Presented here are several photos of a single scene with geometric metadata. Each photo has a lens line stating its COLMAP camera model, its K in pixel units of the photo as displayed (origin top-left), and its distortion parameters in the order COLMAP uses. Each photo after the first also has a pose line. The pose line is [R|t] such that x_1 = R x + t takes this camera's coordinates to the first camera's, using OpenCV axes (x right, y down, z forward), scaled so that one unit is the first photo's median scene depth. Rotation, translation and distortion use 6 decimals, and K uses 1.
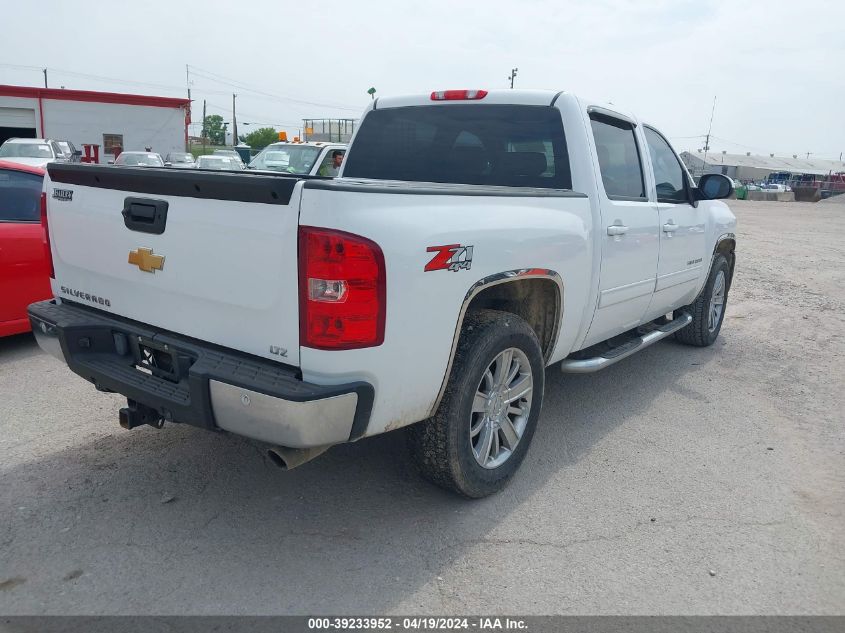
lens RADIAL K [[663.5, 0, 422.5], [0, 663.5, 316.5], [0, 0, 1]] dist [0.041552, -0.068551]
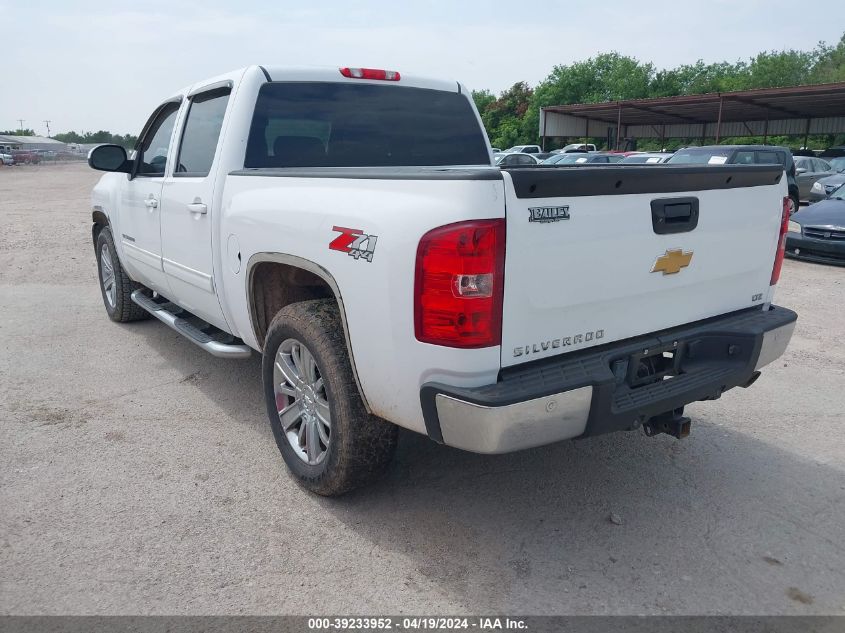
lens RADIAL K [[671.4, 0, 439.8], [0, 671.4, 313.4], [0, 0, 1]] dist [0.001855, 0.002075]
pose [[0.297393, -0.268939, 0.916094, -1.319667], [0.222746, 0.952573, 0.207338, -0.268548], [-0.928408, 0.142395, 0.343194, 0.919901]]
